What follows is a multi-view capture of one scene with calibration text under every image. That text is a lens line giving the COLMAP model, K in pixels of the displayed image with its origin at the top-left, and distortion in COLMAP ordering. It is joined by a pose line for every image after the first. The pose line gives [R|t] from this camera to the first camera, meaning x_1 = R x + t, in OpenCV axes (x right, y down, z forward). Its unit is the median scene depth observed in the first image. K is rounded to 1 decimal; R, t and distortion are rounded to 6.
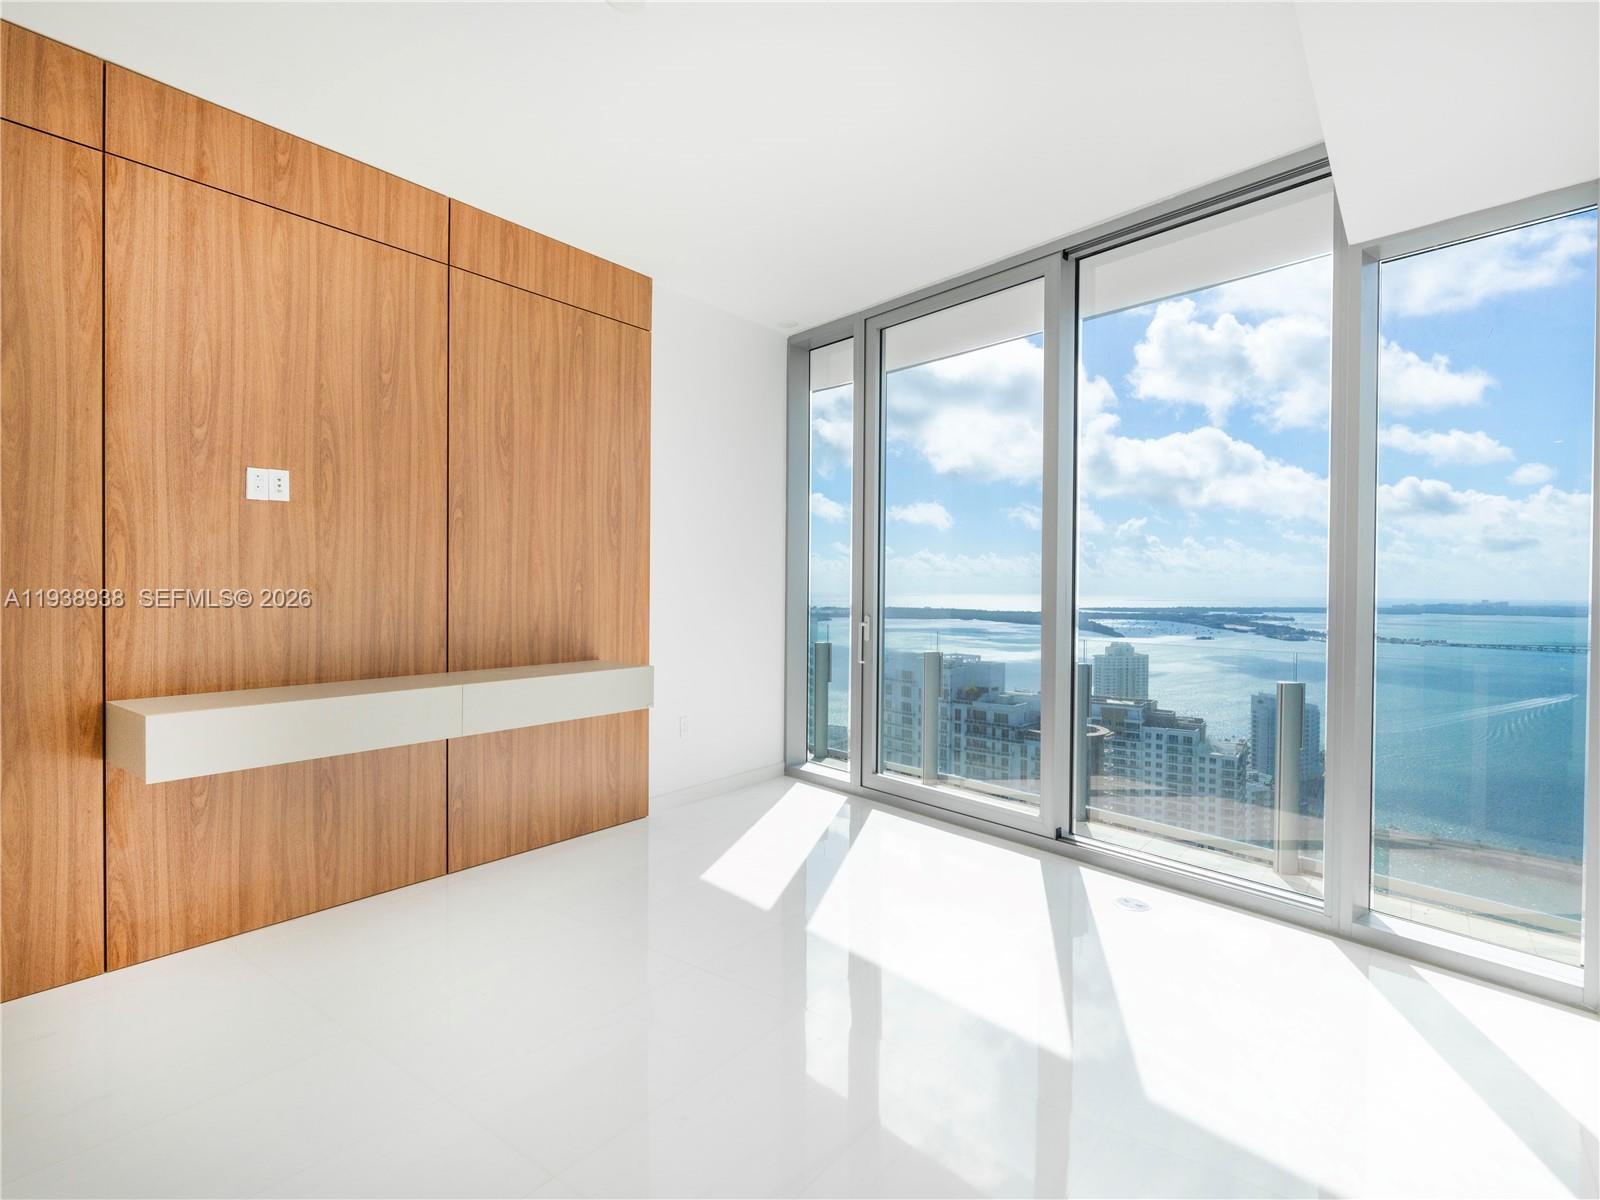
lens RADIAL K [[833.7, 0, 805.5], [0, 833.7, 597.5], [0, 0, 1]] dist [-0.006957, -0.000246]
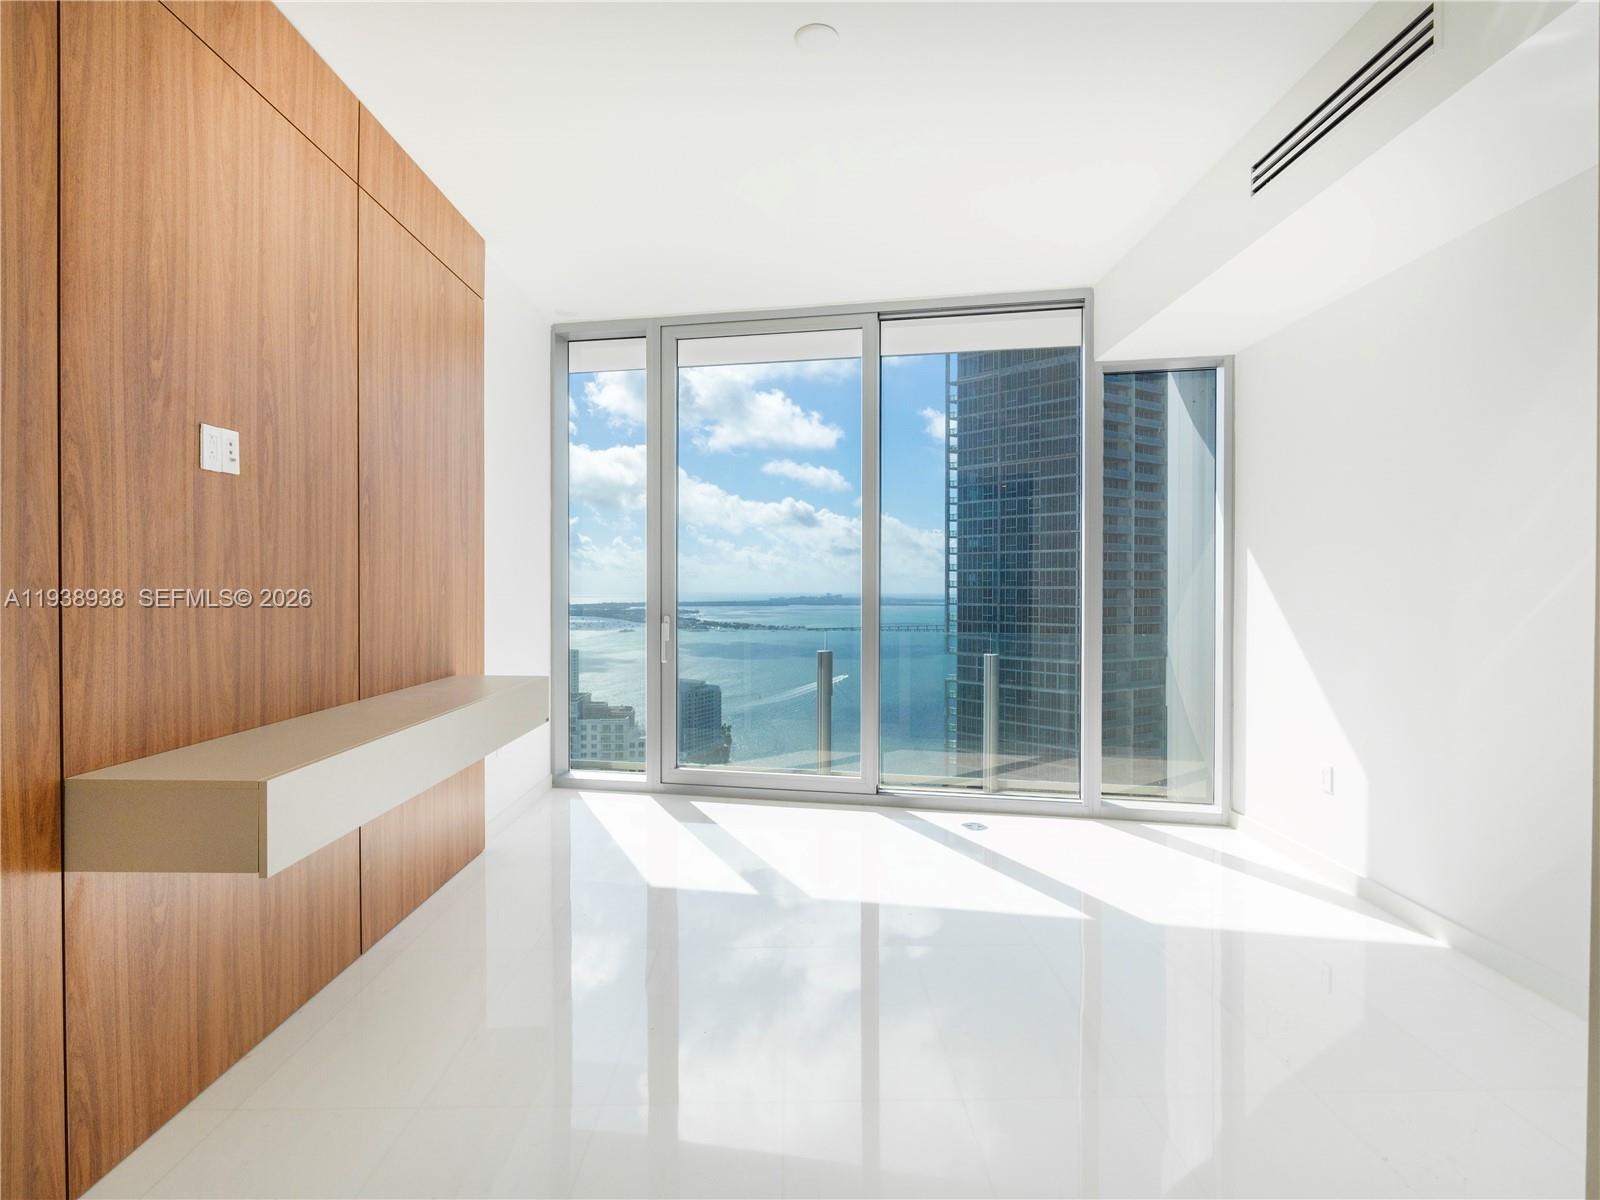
lens RADIAL K [[833.7, 0, 817.0], [0, 833.7, 597.5], [0, 0, 1]] dist [-0.006957, -0.000246]
pose [[0.781292, -0.014089, 0.624007, -0.676874], [0.012657, 0.999897, 0.006729, -0.008324], [-0.624037, 0.002641, 0.781390, 0.128260]]
